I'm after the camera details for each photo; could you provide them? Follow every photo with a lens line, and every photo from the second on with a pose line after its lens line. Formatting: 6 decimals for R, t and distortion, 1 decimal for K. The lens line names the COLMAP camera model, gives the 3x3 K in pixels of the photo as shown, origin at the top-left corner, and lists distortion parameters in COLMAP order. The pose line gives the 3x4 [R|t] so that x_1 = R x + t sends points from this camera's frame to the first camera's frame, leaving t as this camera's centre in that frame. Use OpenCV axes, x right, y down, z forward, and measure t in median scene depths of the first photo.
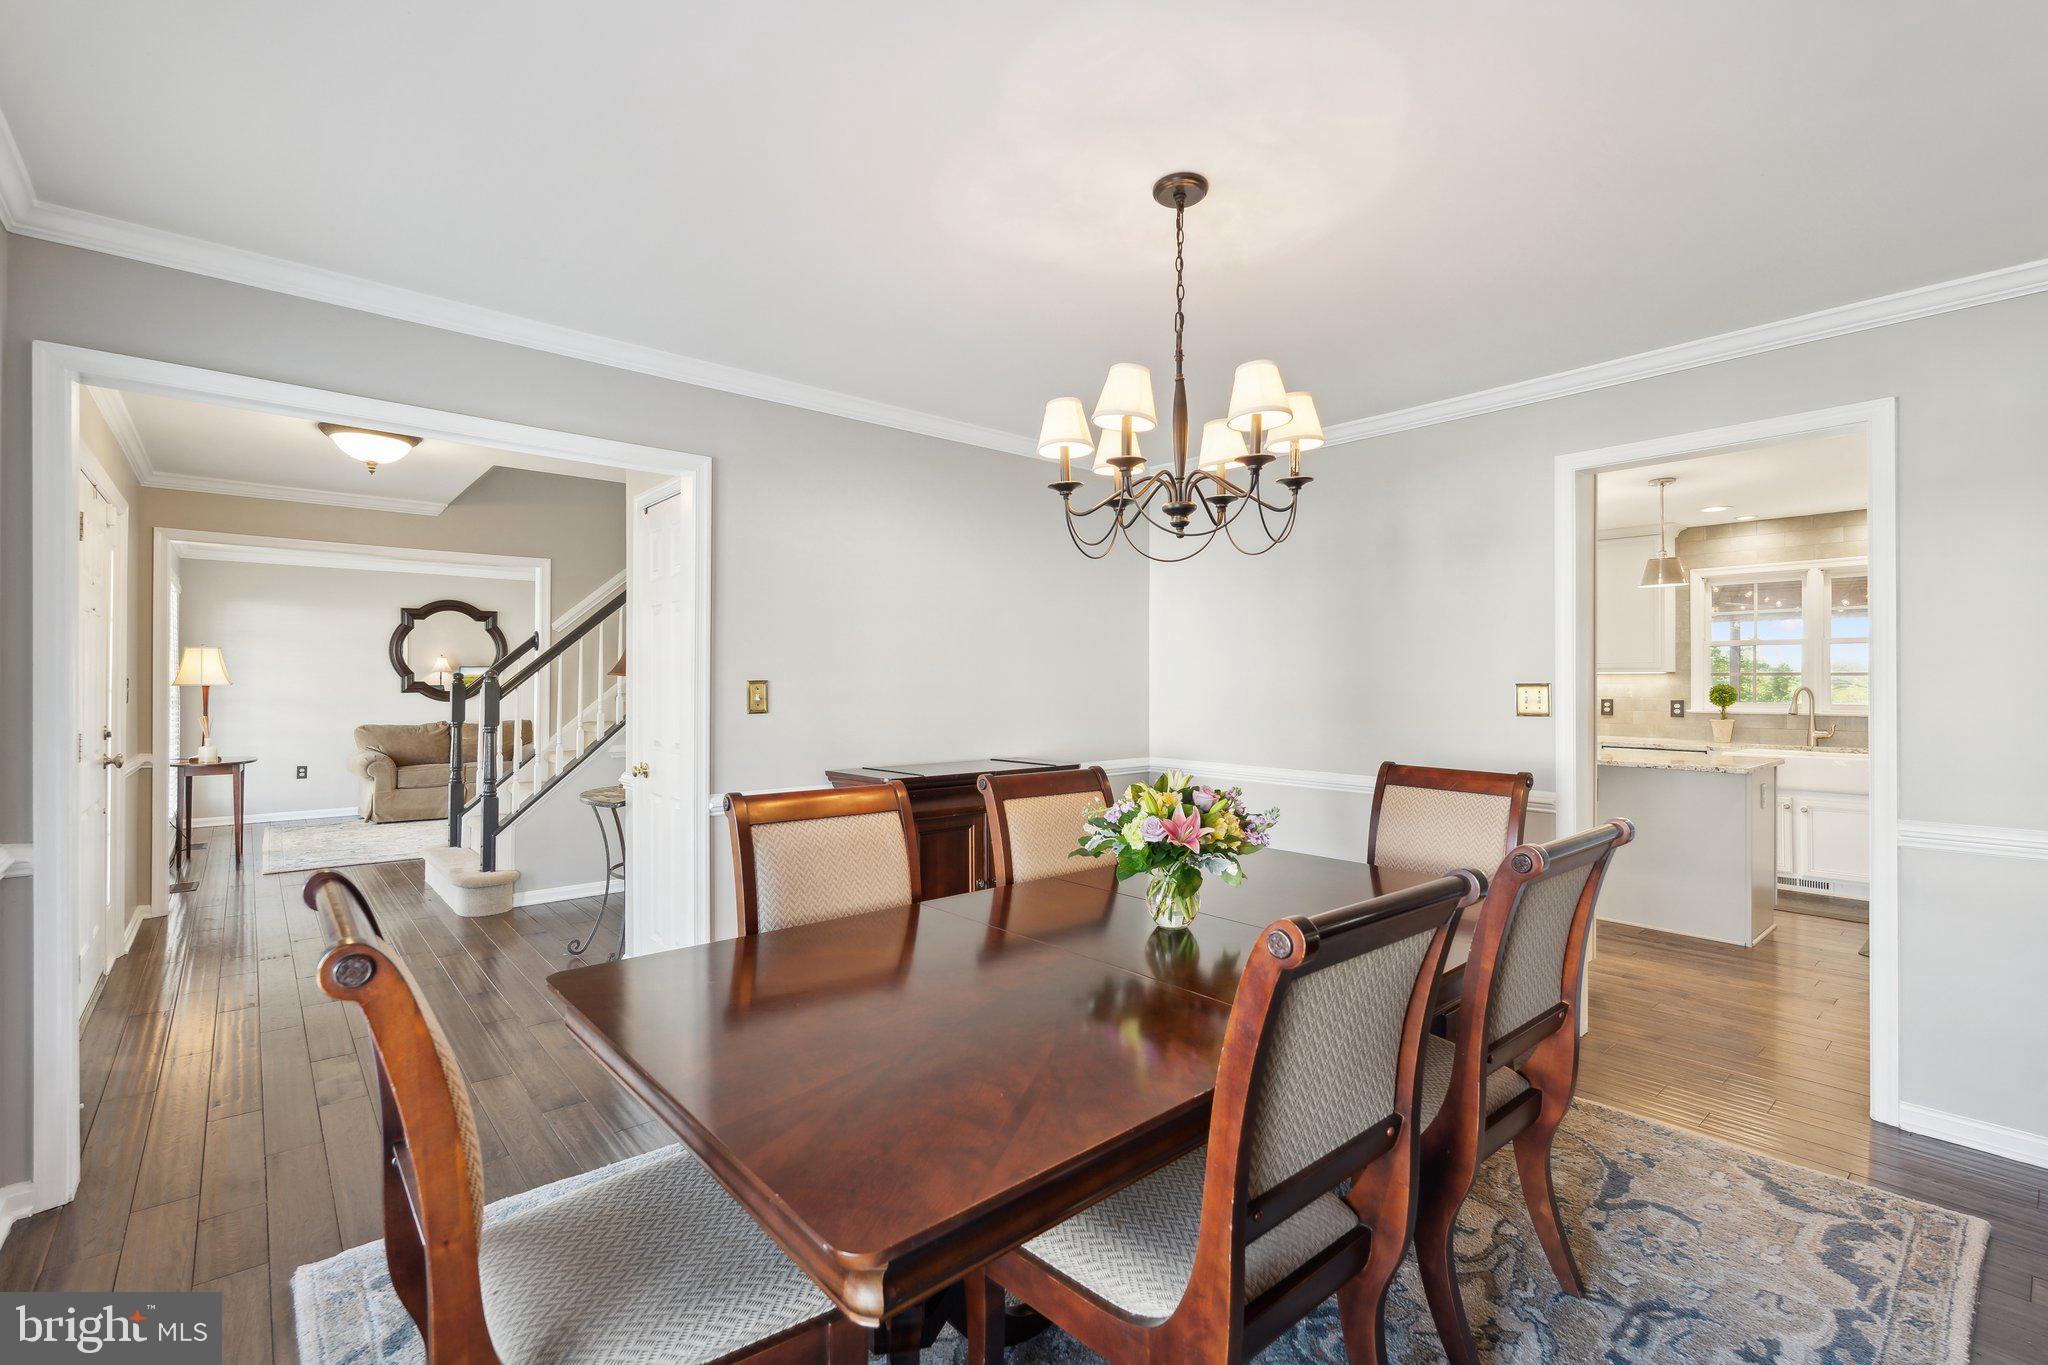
lens RADIAL K [[910.8, 0, 1027.0], [0, 910.8, 677.3], [0, 0, 1]] dist [-0.002745, -0.000522]
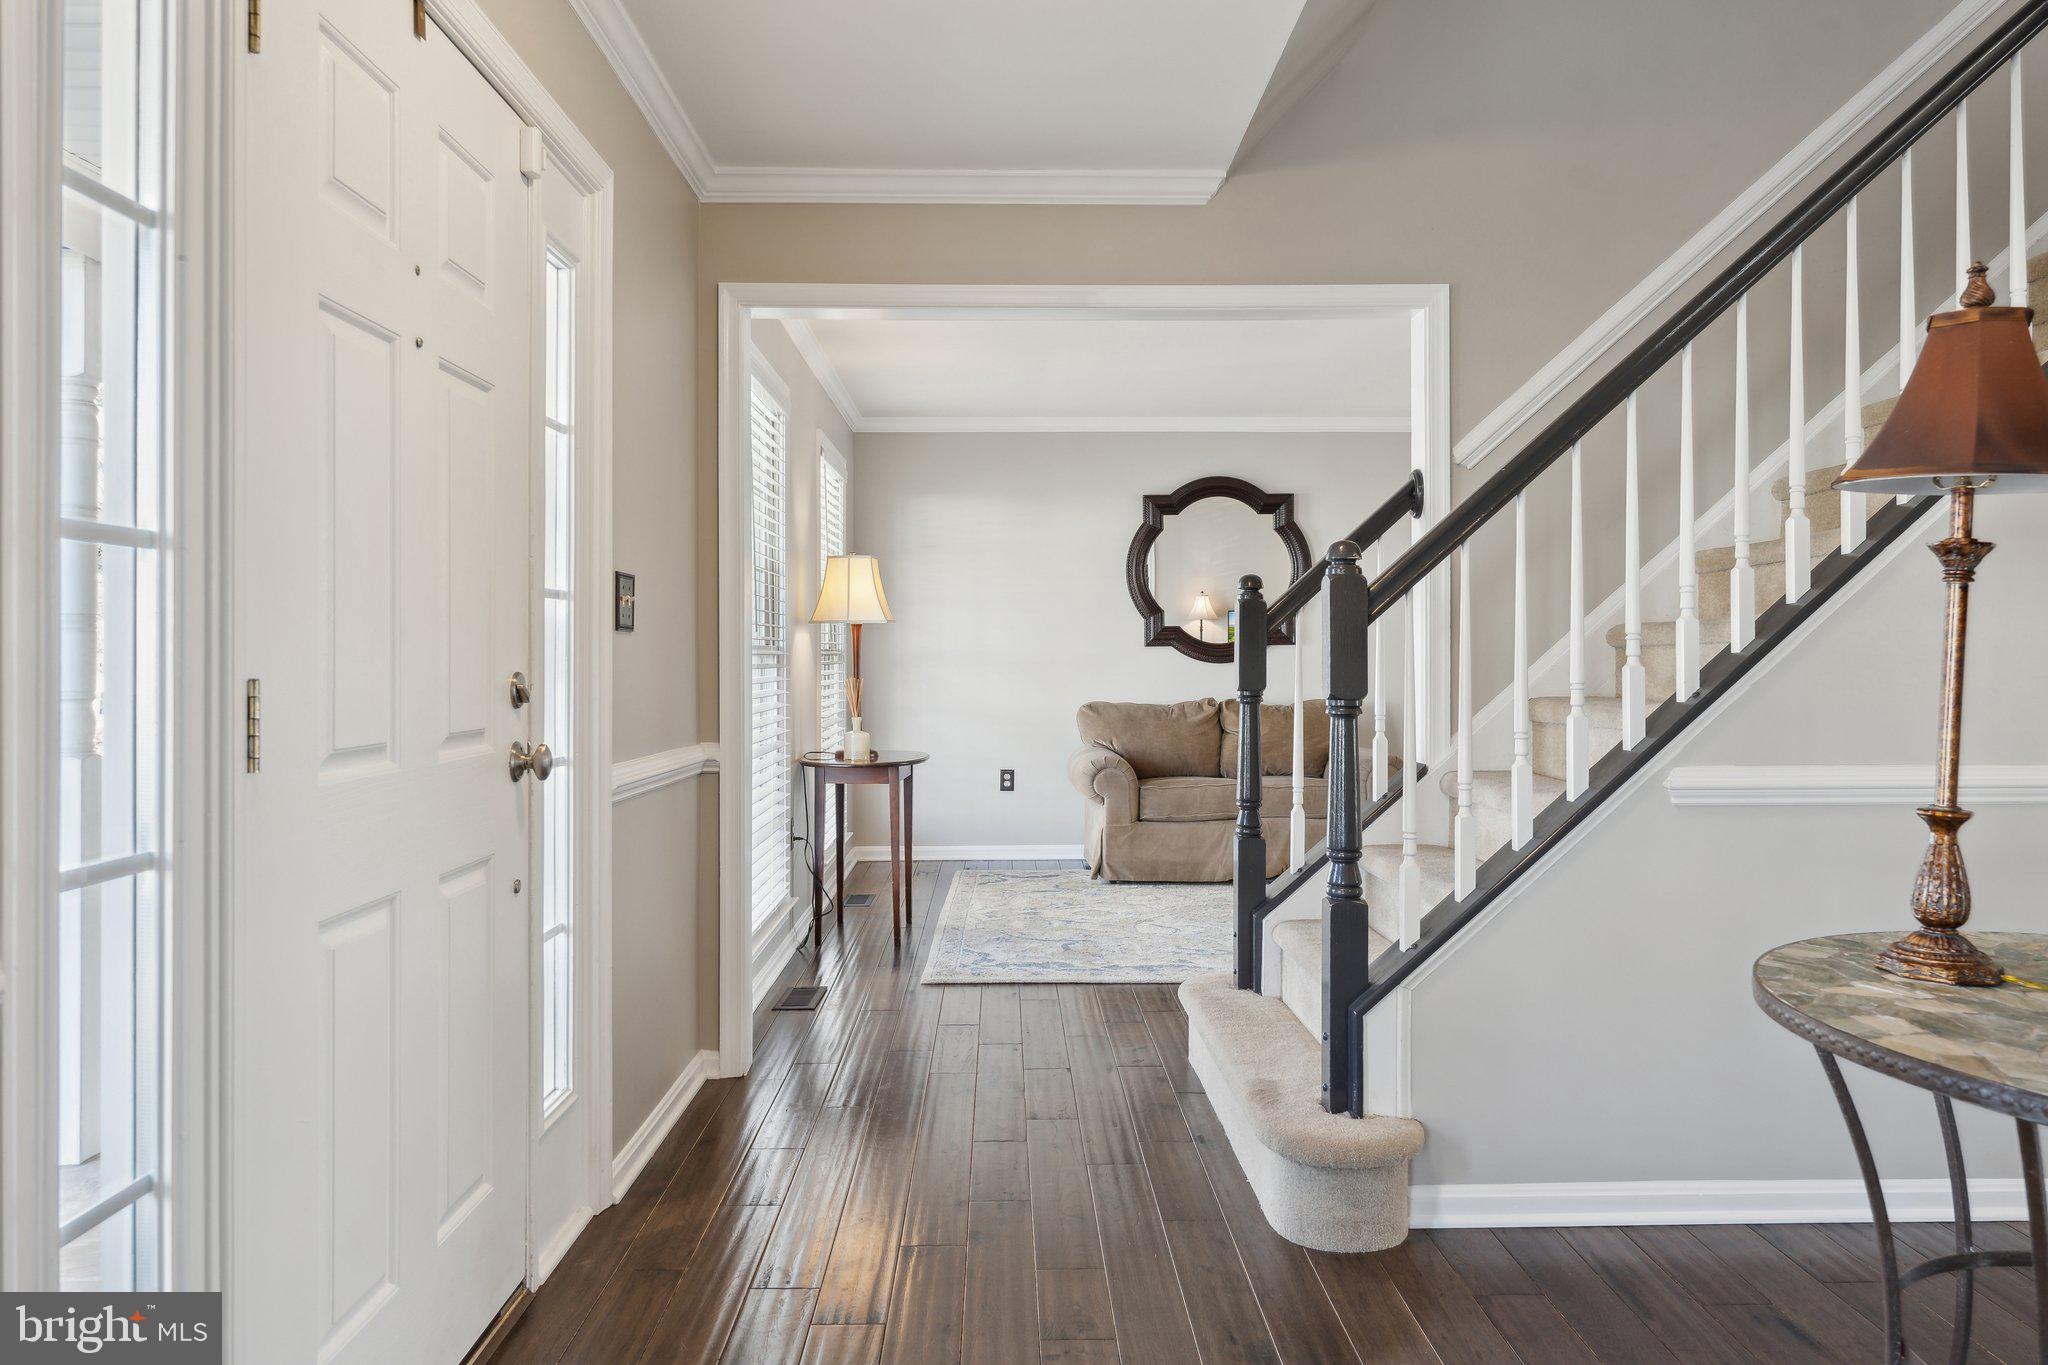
lens RADIAL K [[1386.7, 0, 1022.8], [0, 1386.7, 645.2], [0, 0, 1]] dist [0.001493, 0.000184]
pose [[0.768356, -0.009754, -0.639949, -0.220919], [0.008345, 0.999952, -0.005222, 0.022525], [0.639969, -0.001328, 0.768400, 0.327449]]
